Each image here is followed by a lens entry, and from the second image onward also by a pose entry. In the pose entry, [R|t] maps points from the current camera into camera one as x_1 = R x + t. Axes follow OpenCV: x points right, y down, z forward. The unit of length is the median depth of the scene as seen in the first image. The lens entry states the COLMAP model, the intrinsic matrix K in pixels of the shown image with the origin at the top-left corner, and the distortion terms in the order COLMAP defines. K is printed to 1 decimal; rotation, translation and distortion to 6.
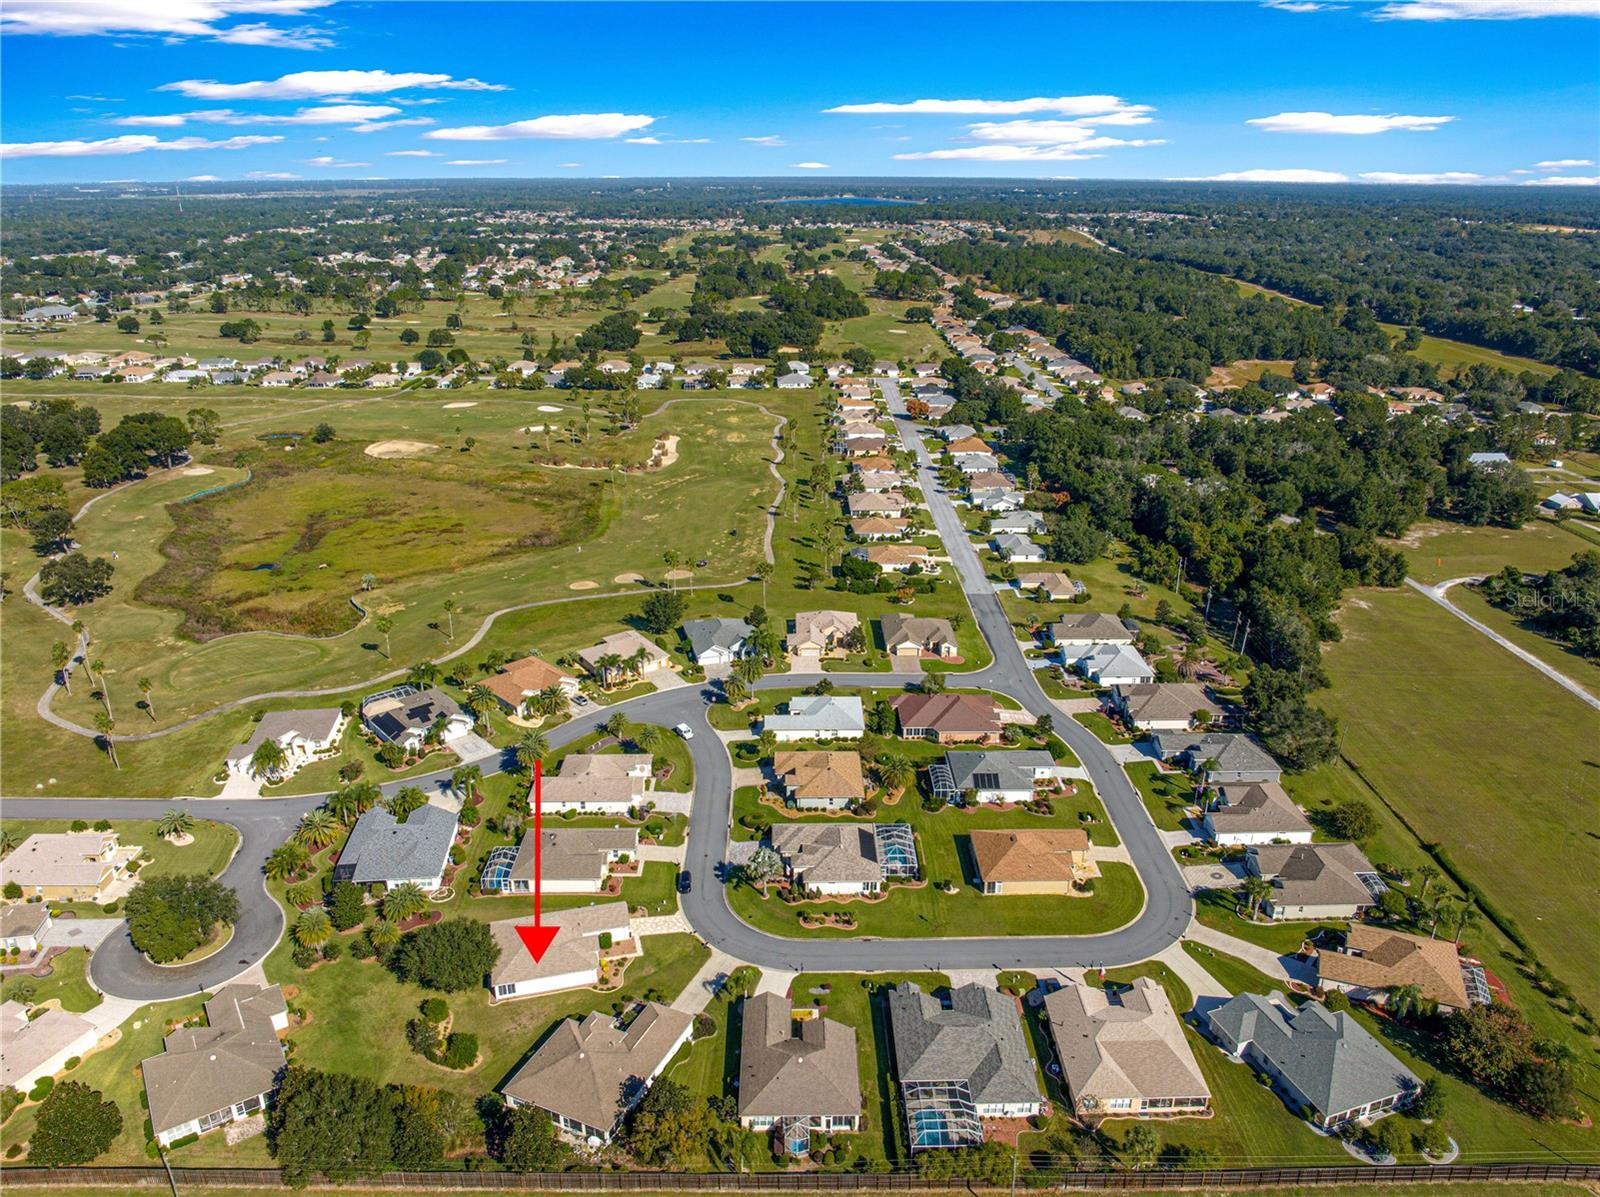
lens RADIAL K [[1127.2, 0, 800.0], [0, 1127.2, 598.5], [0, 0, 1]] dist [-0.040951, -0.000071]
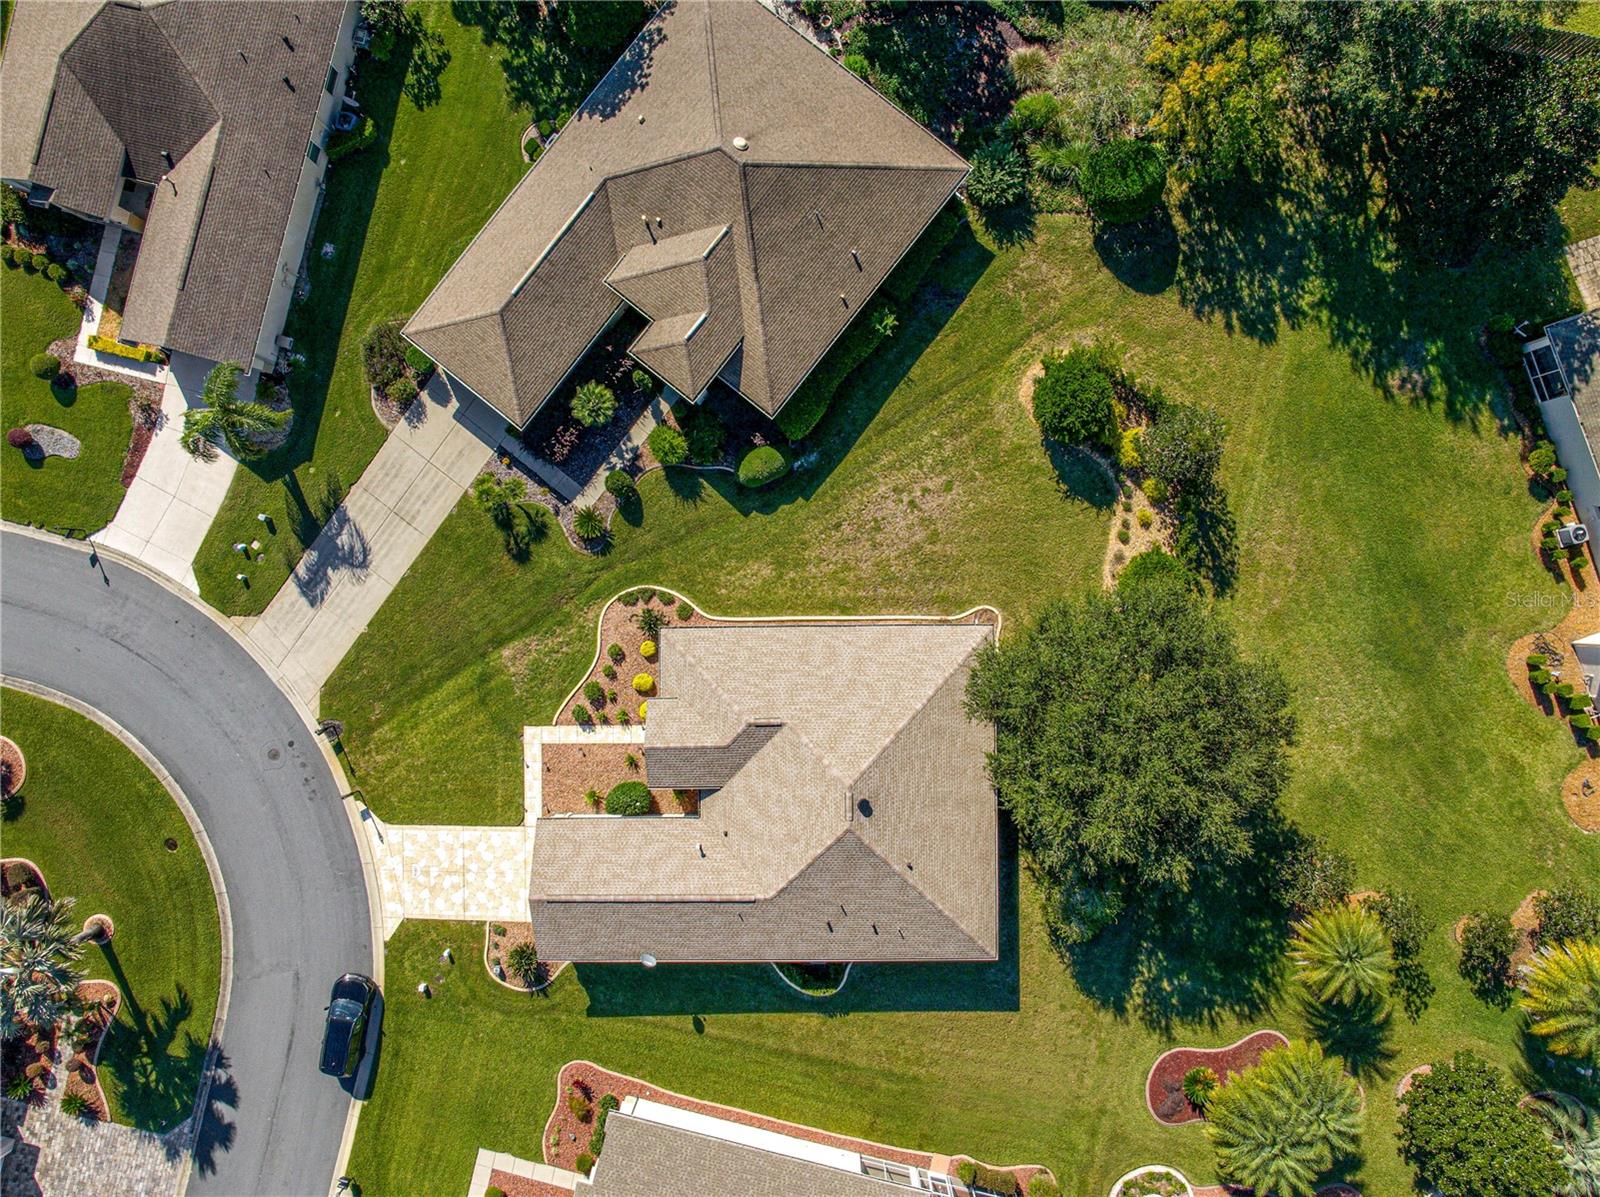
lens RADIAL K [[1121.1, 0, 800.0], [0, 1121.1, 598.5], [0, 0, 1]] dist [-0.037879, -0.009833]
pose [[-0.967445, -0.252806, 0.011835, -0.124411], [0.100910, -0.342436, 0.934106, 0.026106], [-0.232095, 0.904890, 0.356799, 0.496398]]
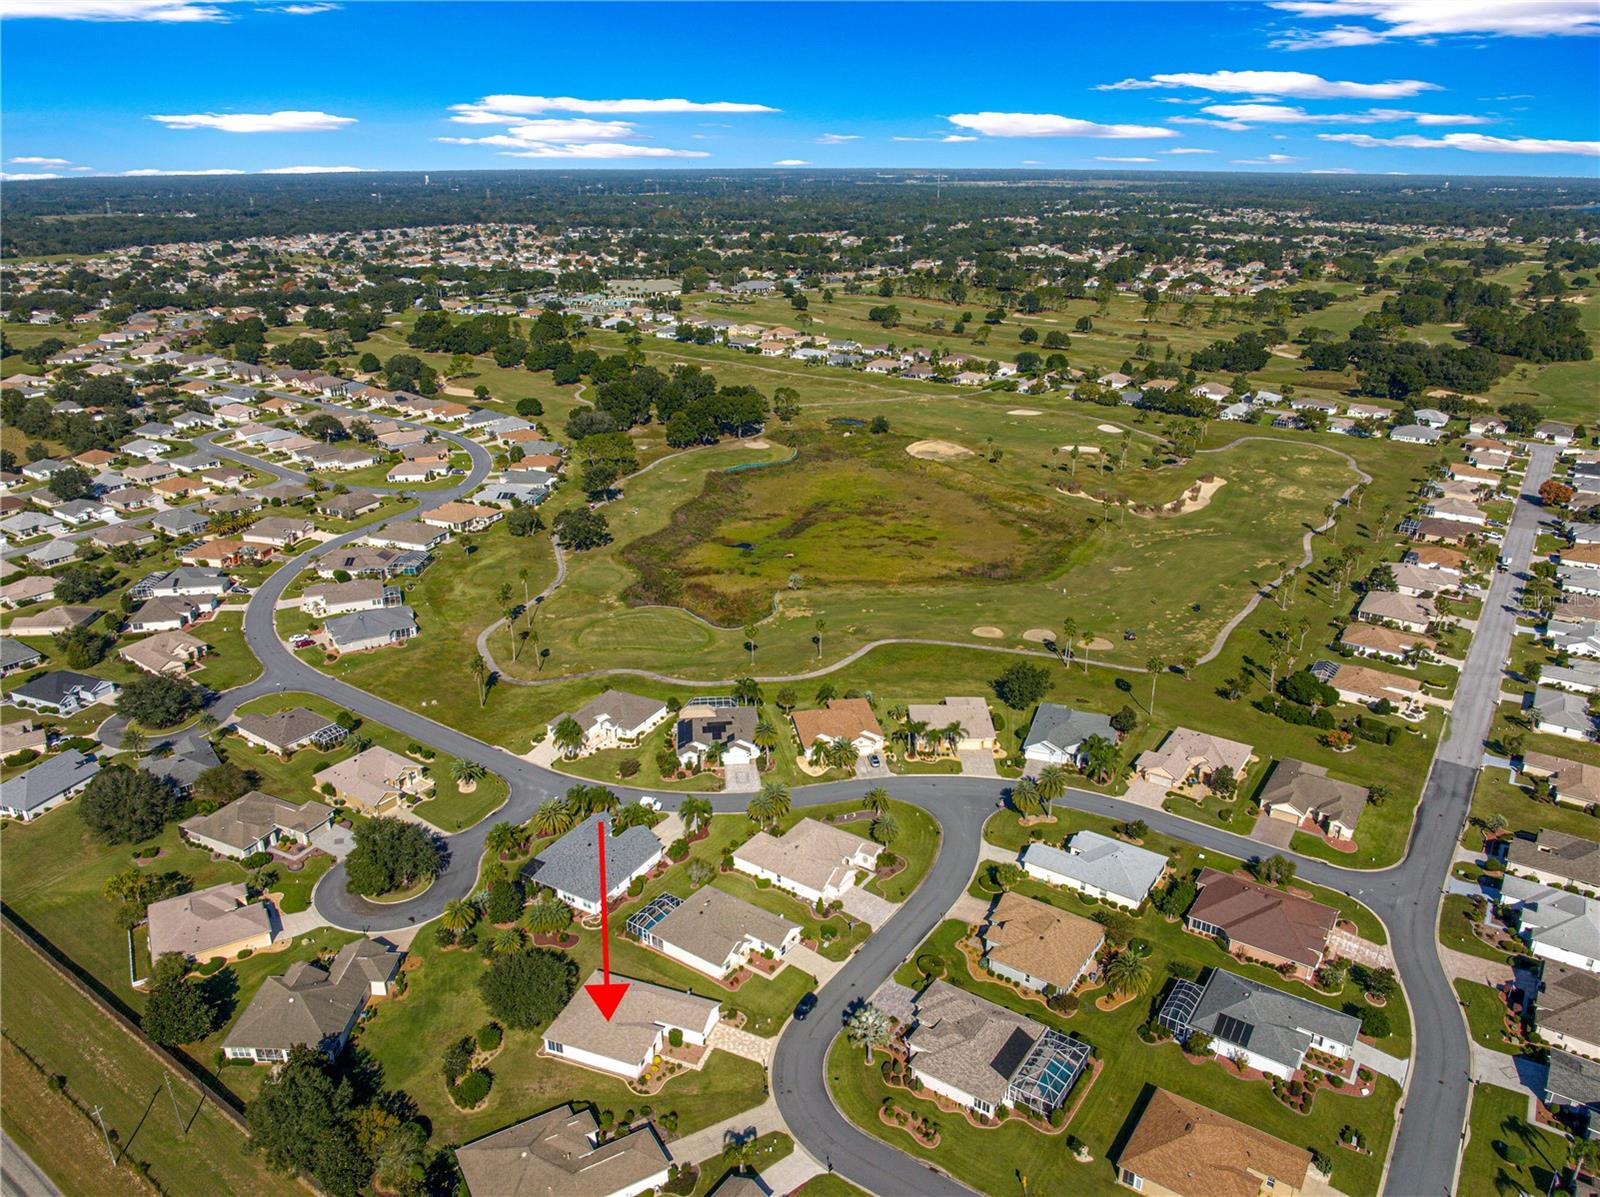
lens RADIAL K [[1121.1, 0, 800.0], [0, 1121.1, 598.5], [0, 0, 1]] dist [-0.037879, -0.009833]
pose [[0.812645, 0.209481, -0.543807, 0.199485], [-0.205186, 0.976256, 0.069444, -0.079747], [0.545442, 0.055149, 0.836332, 0.159742]]
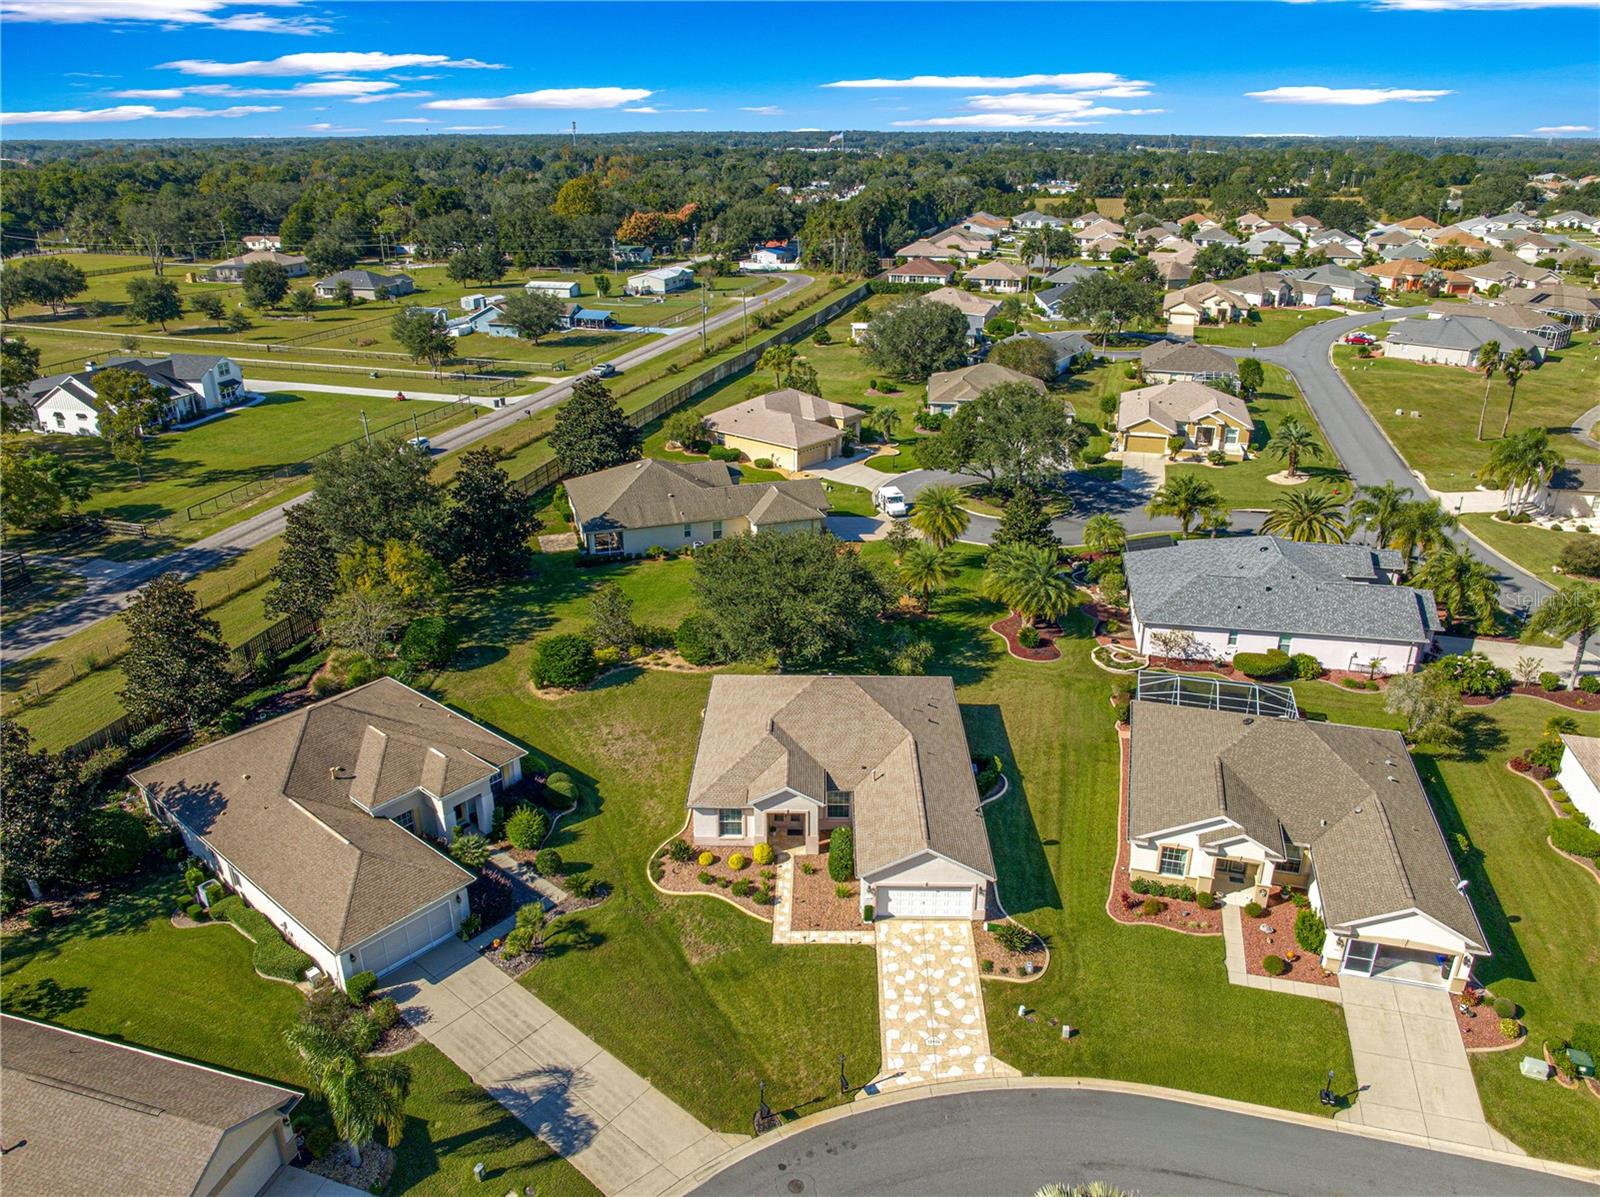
lens RADIAL K [[1127.2, 0, 800.0], [0, 1127.2, 598.5], [0, 0, 1]] dist [-0.040951, -0.000071]
pose [[-0.285309, 0.370174, -0.884065, 0.056341], [-0.341568, 0.822568, 0.454656, 0.058444], [0.895505, 0.431686, -0.108246, 0.592878]]
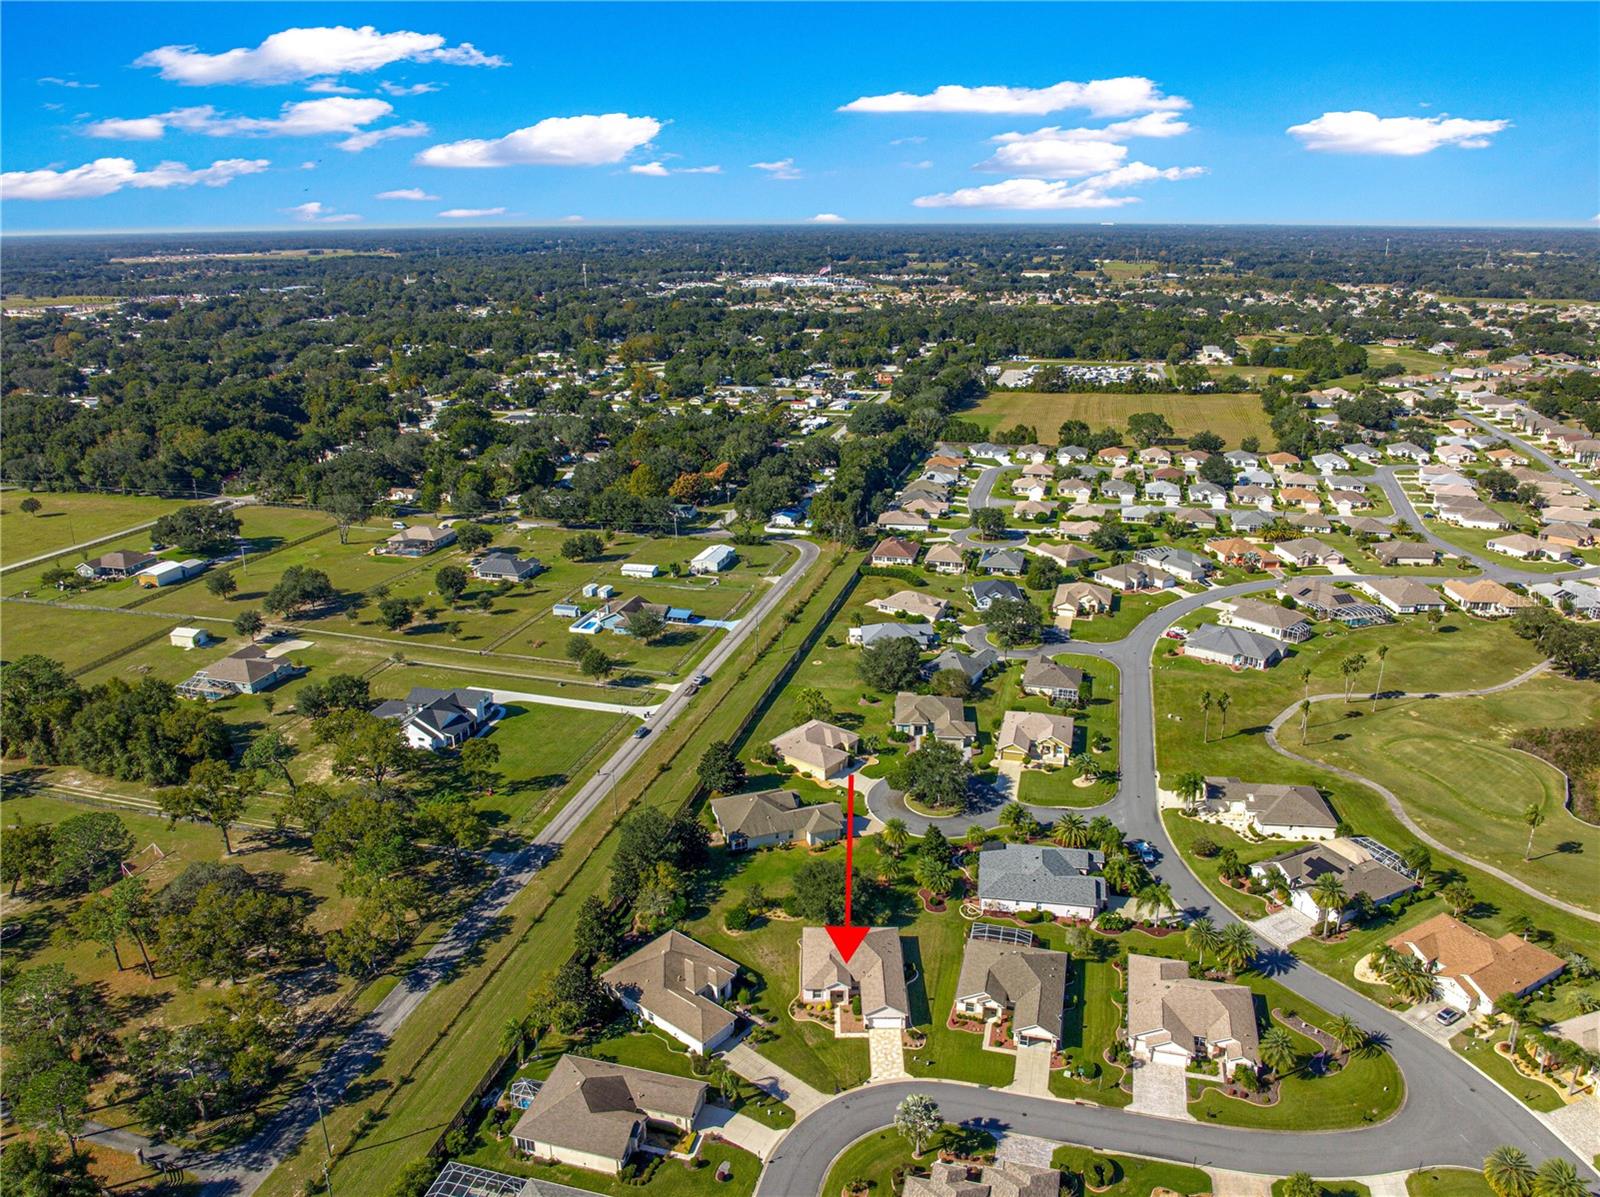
lens RADIAL K [[1121.1, 0, 800.0], [0, 1121.1, 598.5], [0, 0, 1]] dist [-0.037879, -0.009833]
pose [[-0.274450, 0.310049, -0.910246, 0.355313], [-0.338260, 0.854966, 0.393209, -0.206667], [0.900143, 0.415816, -0.129768, 0.559047]]
